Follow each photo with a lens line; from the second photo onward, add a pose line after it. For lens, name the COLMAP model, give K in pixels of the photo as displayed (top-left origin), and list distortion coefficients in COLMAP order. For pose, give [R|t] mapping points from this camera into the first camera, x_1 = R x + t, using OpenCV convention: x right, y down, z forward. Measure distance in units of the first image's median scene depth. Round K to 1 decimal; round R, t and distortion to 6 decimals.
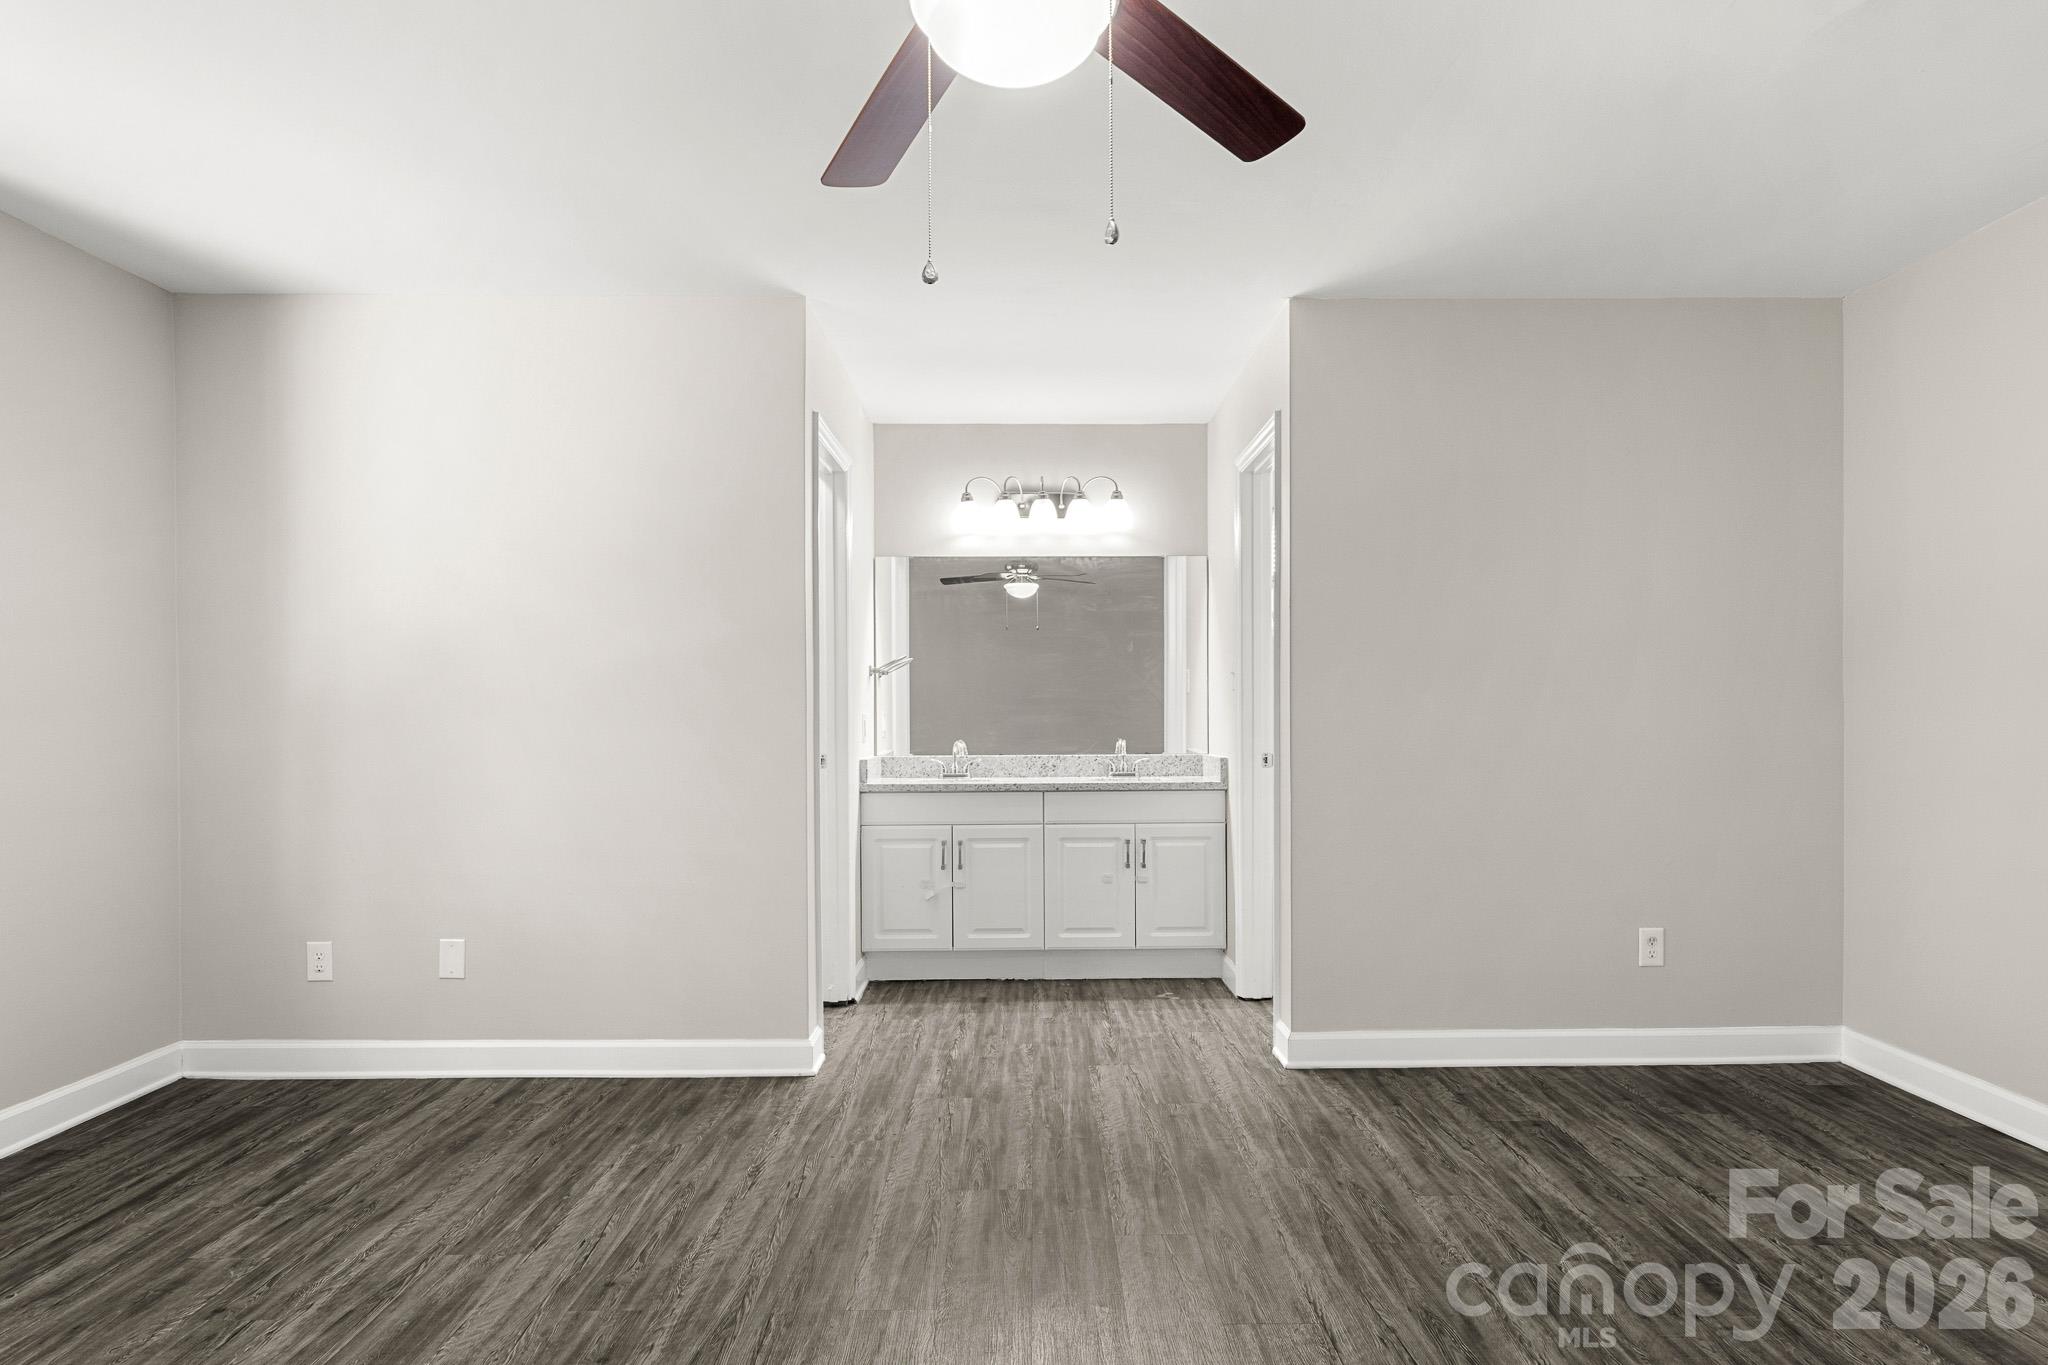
lens RADIAL K [[1154.6, 0, 1043.2], [0, 1154.6, 721.7], [0, 0, 1]] dist [-0.000609, 0.001358]
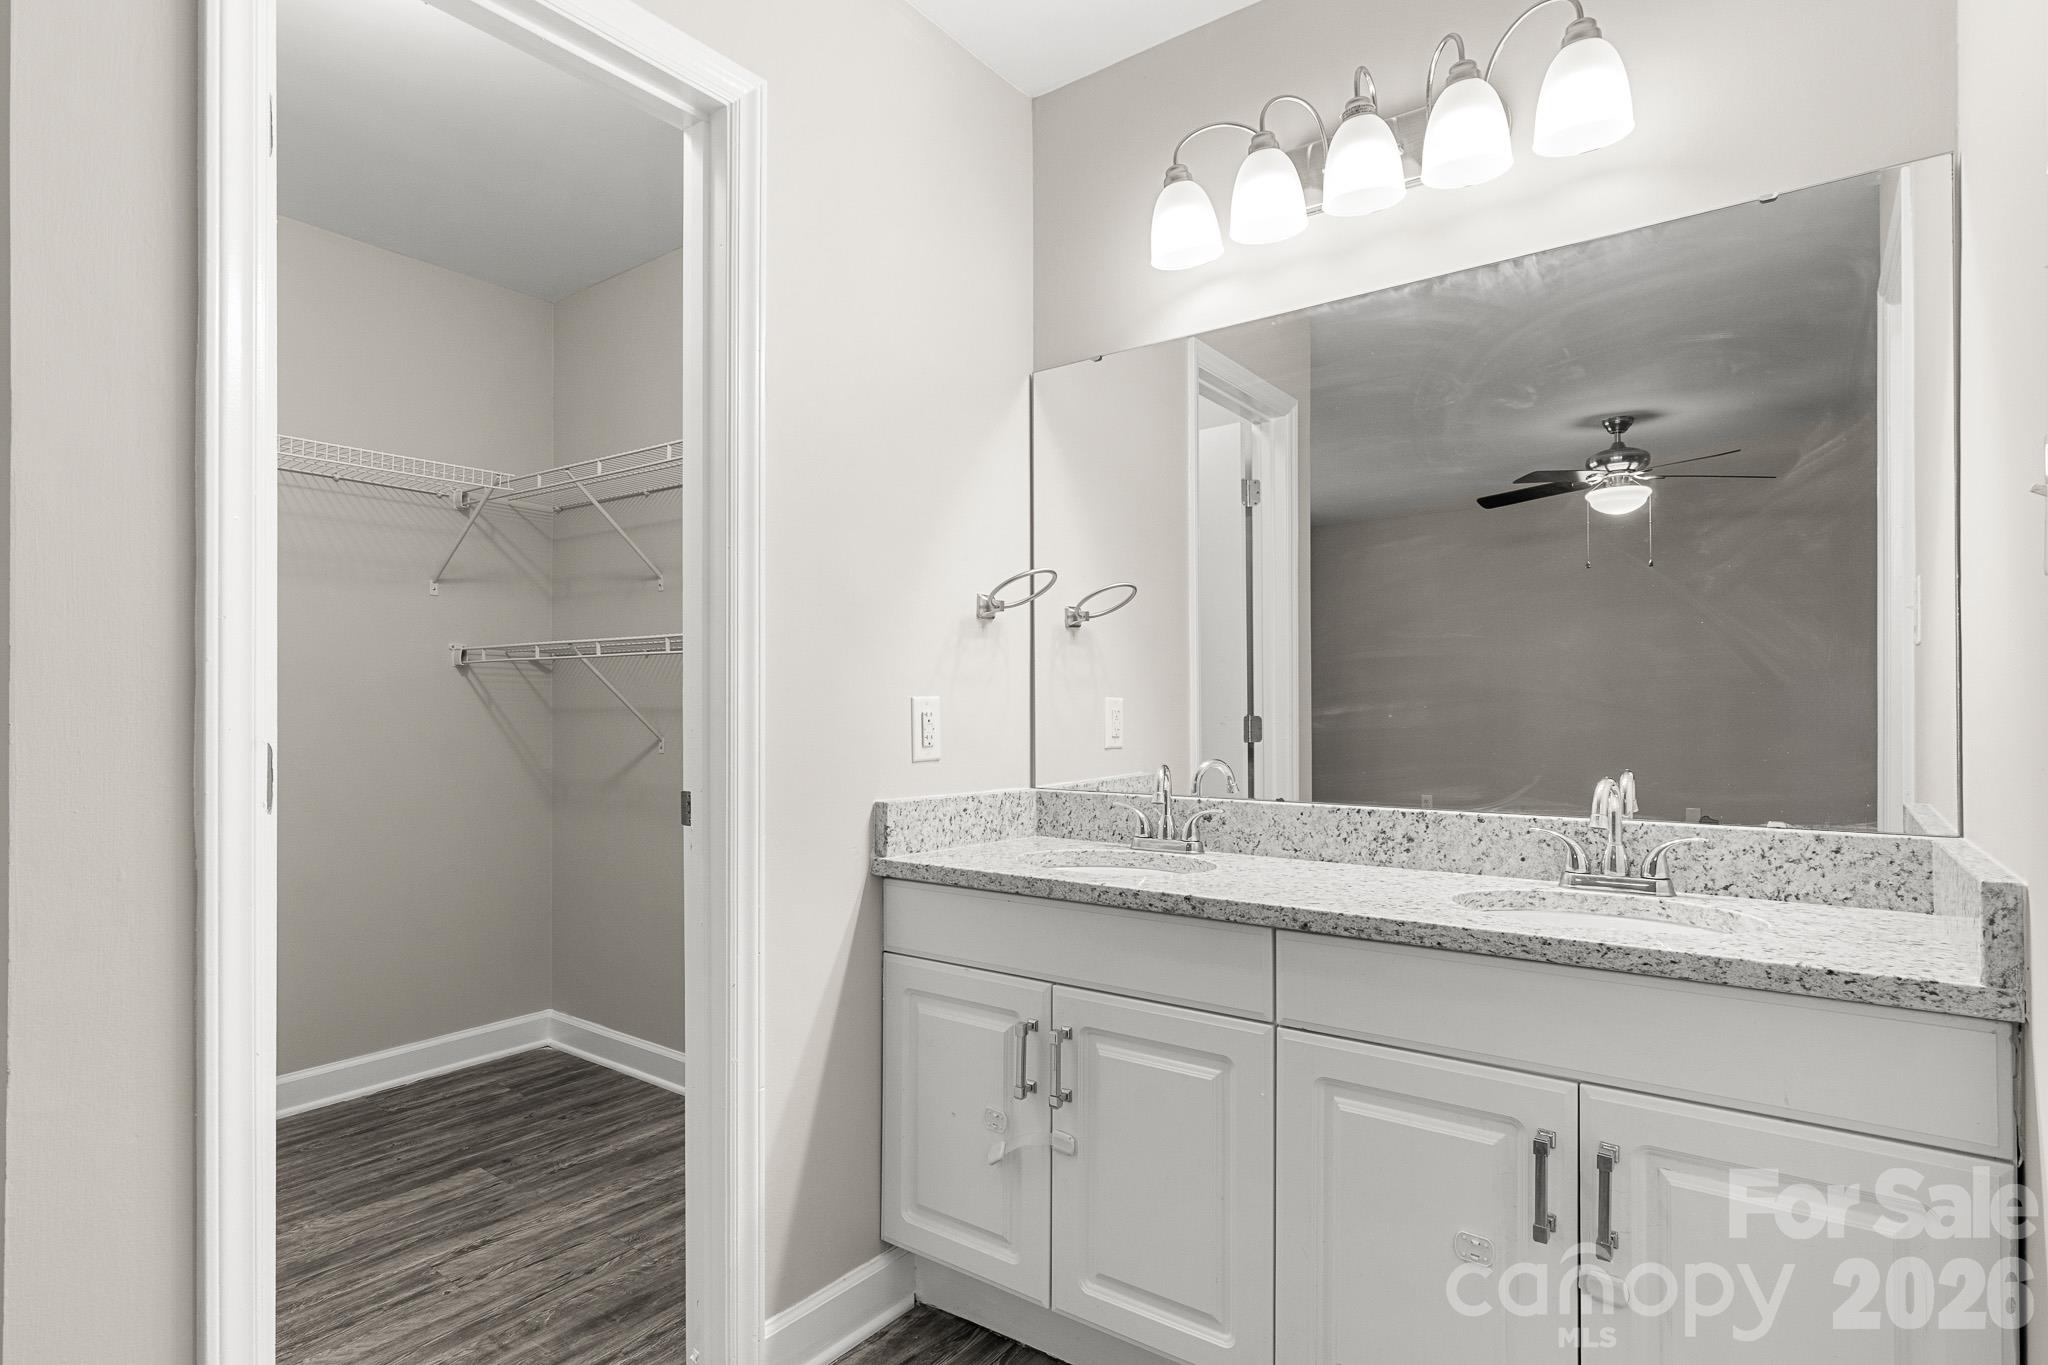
lens RADIAL K [[1043.0, 0, 1039.4], [0, 1043.0, 703.7], [0, 0, 1]] dist [-0.001193, 0.002231]
pose [[0.795222, 0.001632, -0.606316, 0.167064], [-0.009133, 0.999915, -0.009288, -0.001556], [0.606249, 0.012924, 0.795170, 0.924211]]
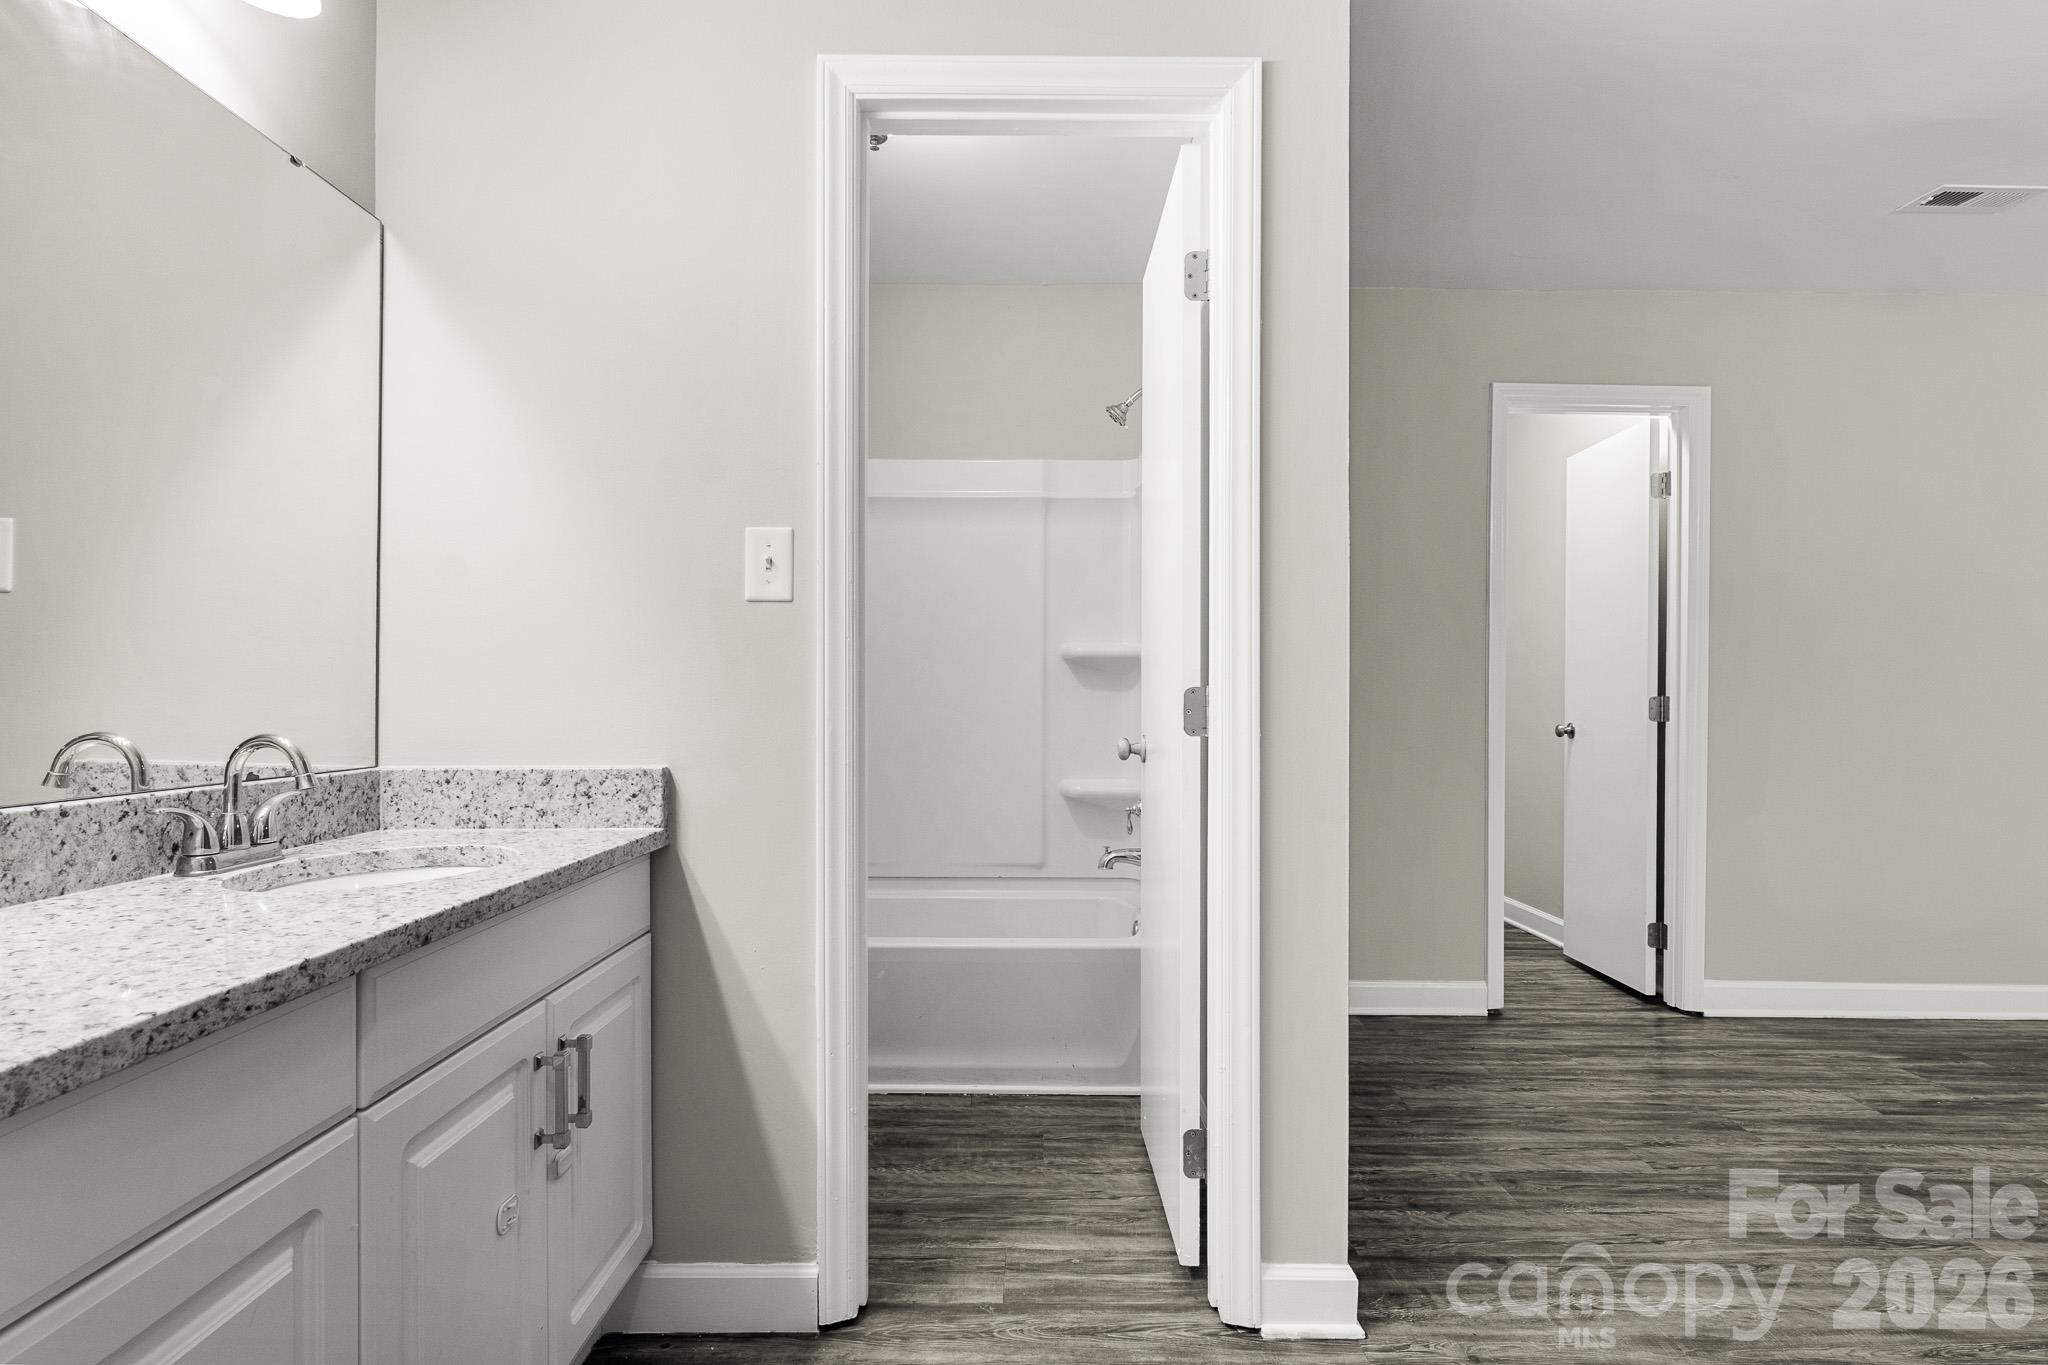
lens RADIAL K [[1043.0, 0, 1039.4], [0, 1043.0, 703.7], [0, 0, 1]] dist [-0.001193, 0.002231]
pose [[0.012336, -0.000412, 0.999924, -0.259626], [0.001567, 0.999999, 0.000393, 0.011532], [-0.999923, 0.001562, 0.012337, 1.115170]]
